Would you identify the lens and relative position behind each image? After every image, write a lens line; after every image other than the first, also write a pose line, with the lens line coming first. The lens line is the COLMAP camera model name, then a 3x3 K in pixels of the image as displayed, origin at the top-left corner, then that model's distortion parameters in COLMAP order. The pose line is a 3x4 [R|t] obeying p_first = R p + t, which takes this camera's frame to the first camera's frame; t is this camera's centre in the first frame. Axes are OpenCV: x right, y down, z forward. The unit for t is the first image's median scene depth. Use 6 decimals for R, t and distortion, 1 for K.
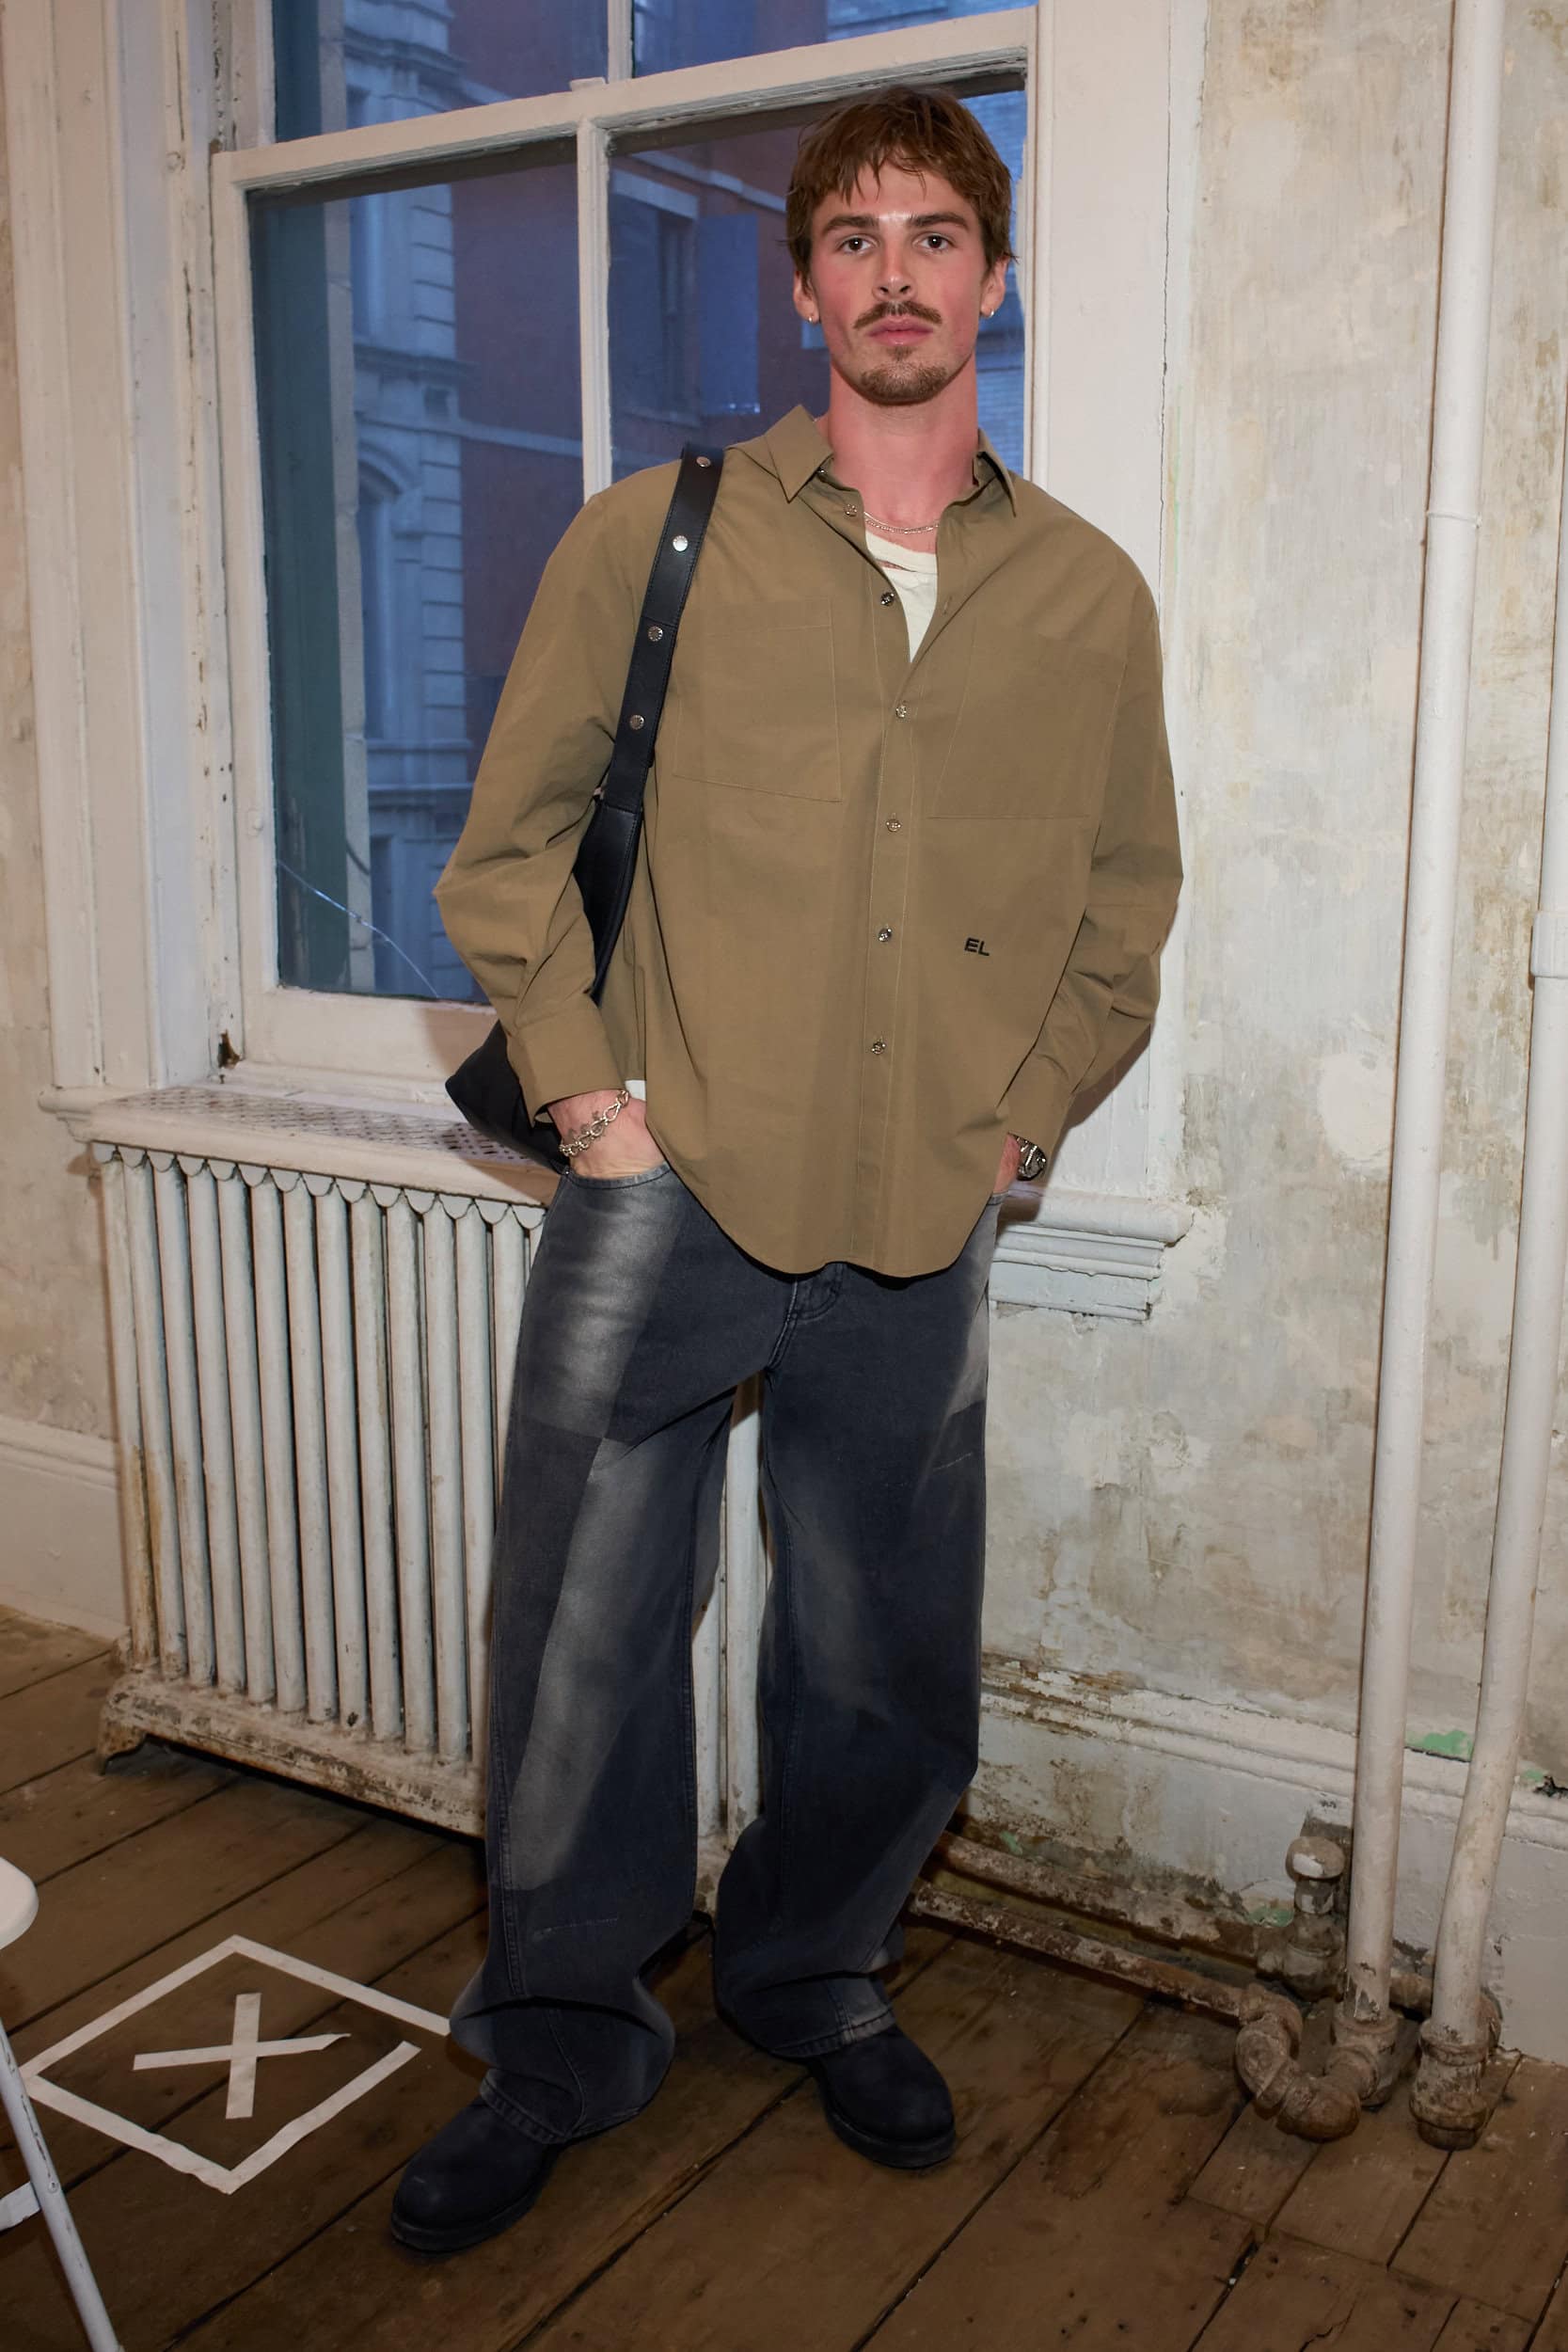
lens RADIAL K [[2274.9, 0, 784.0], [0, 2274.9, 1176.0], [0, 0, 1]] dist [-0.019084, 0.011493]
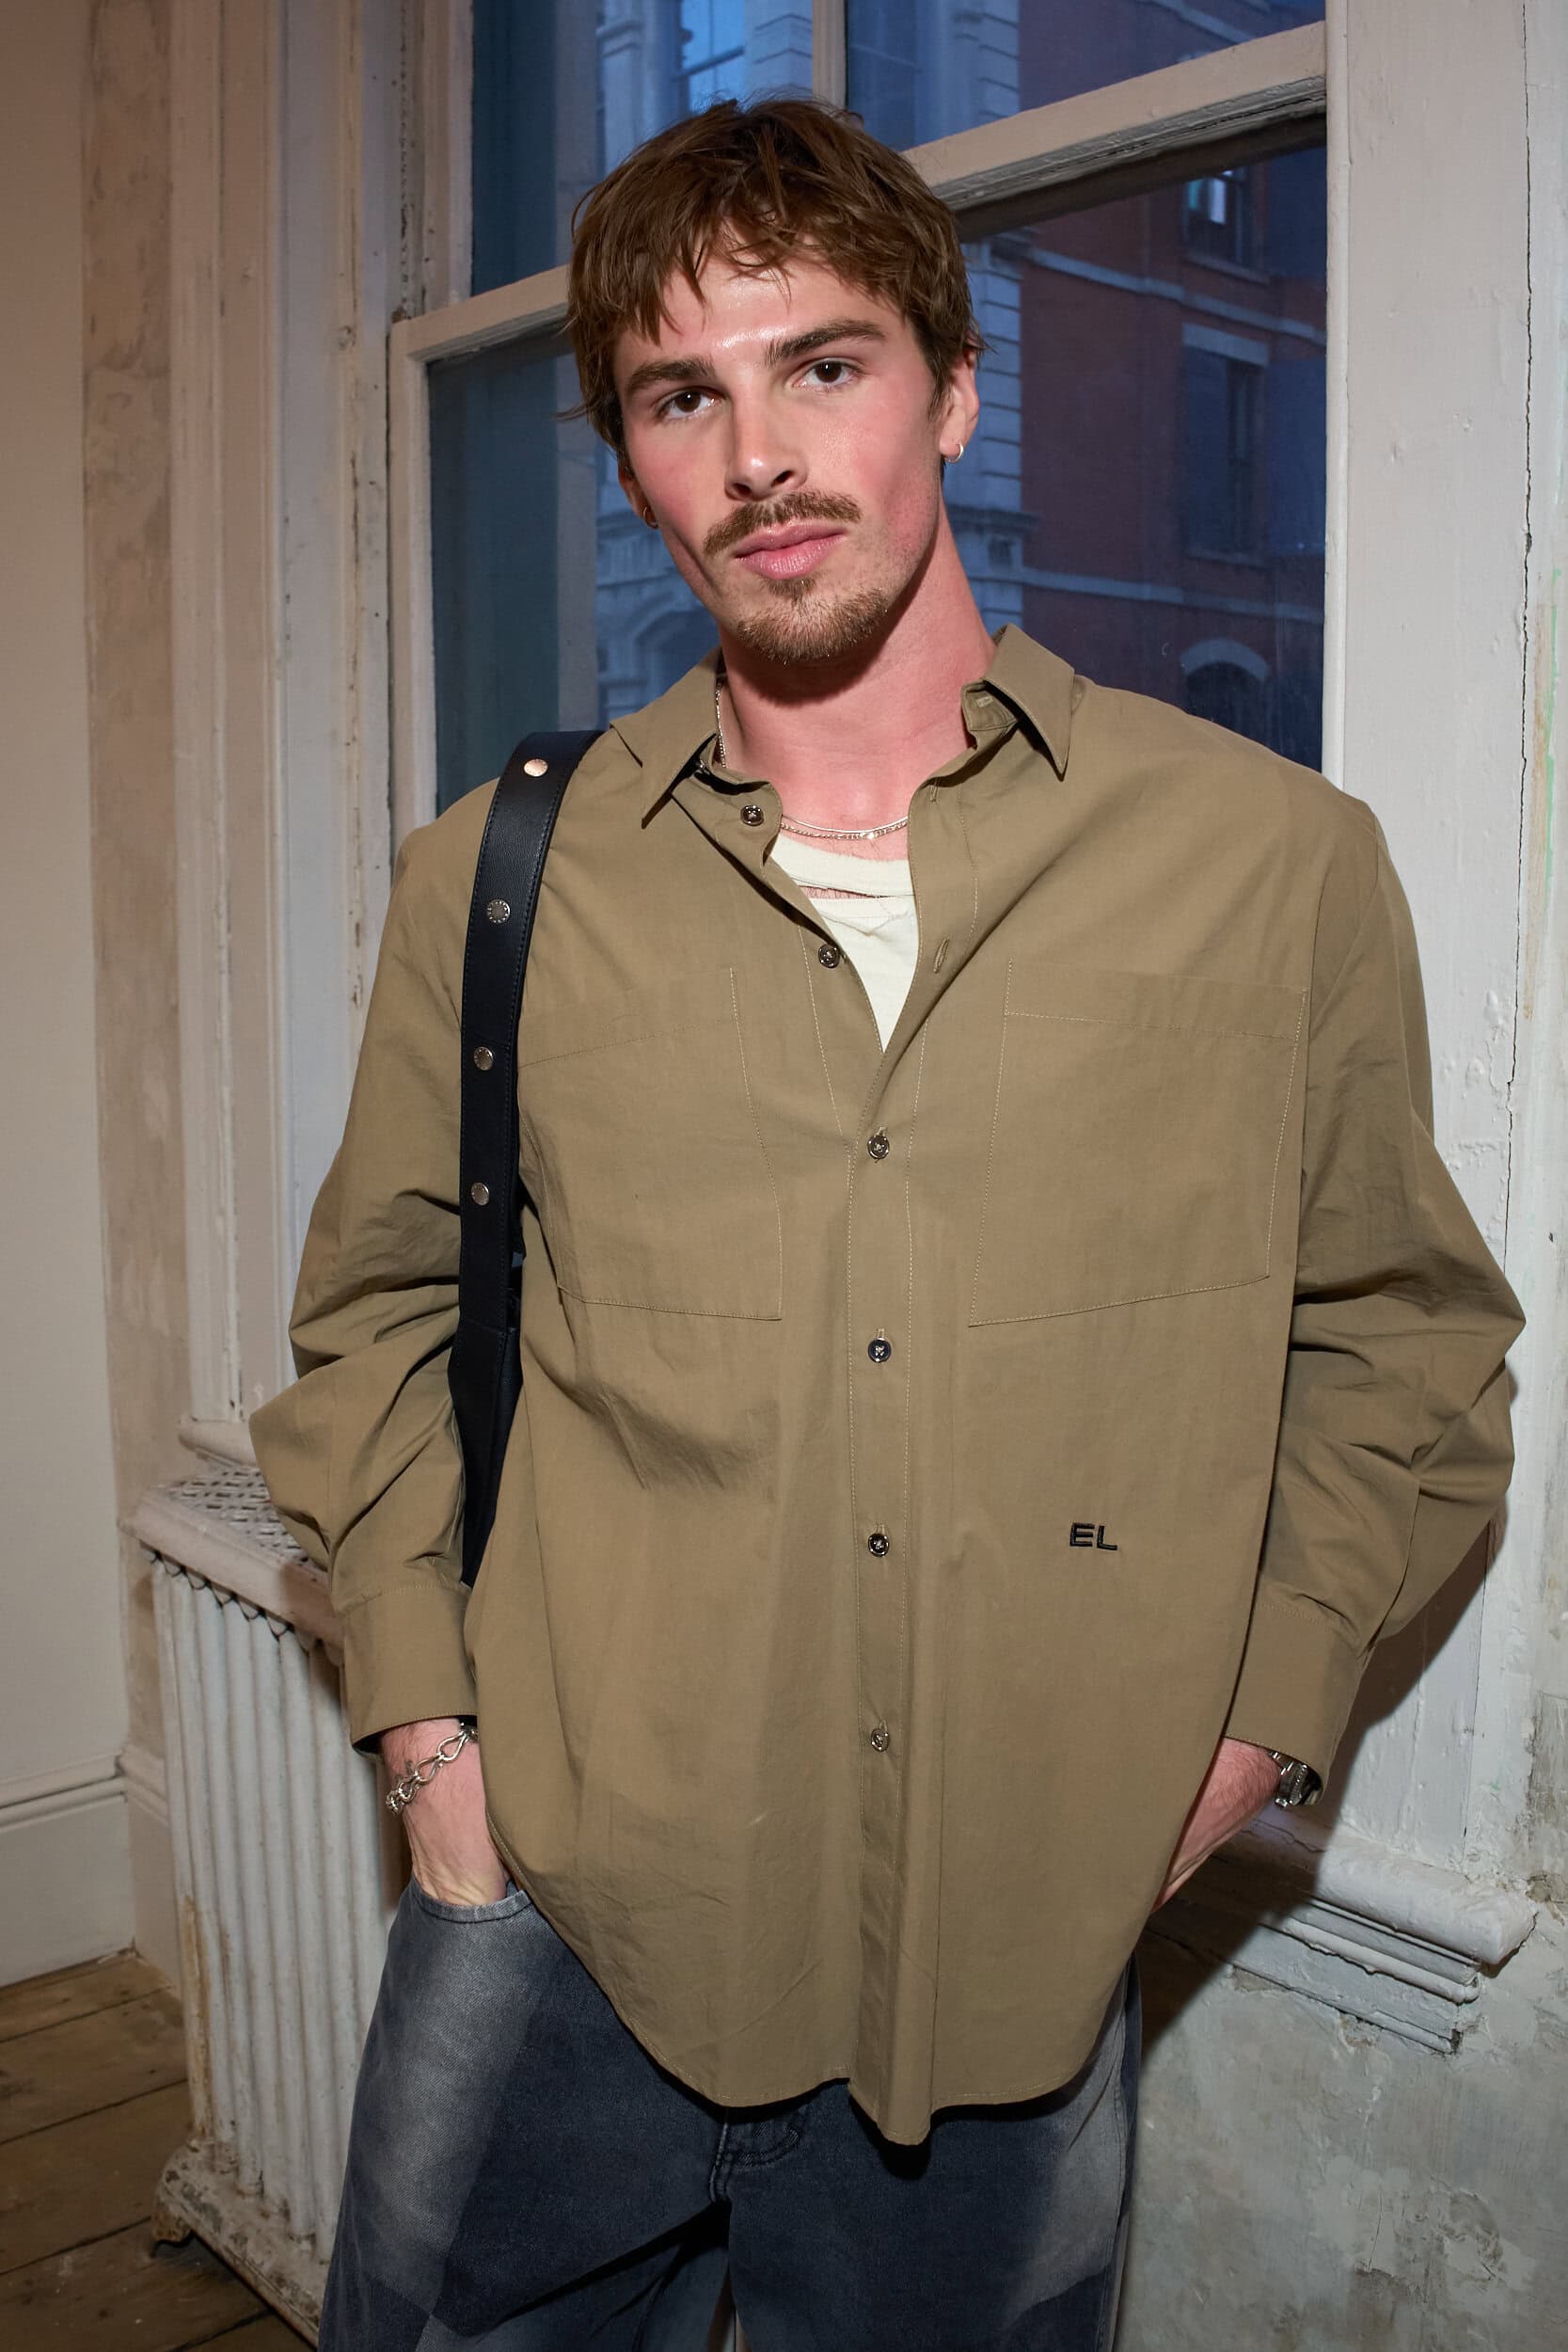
lens RADIAL K [[2020.7, 0, 782.2], [0, 2020.7, 1123.7], [0, 0, 1]] dist [-0.120811, 0.002460]
pose [[0.949737, 0.042958, -0.310086, 0.124087], [-0.055857, 0.997899, -0.032837, -0.146652], [0.308024, 0.048507, 0.950141, 0.381369]]
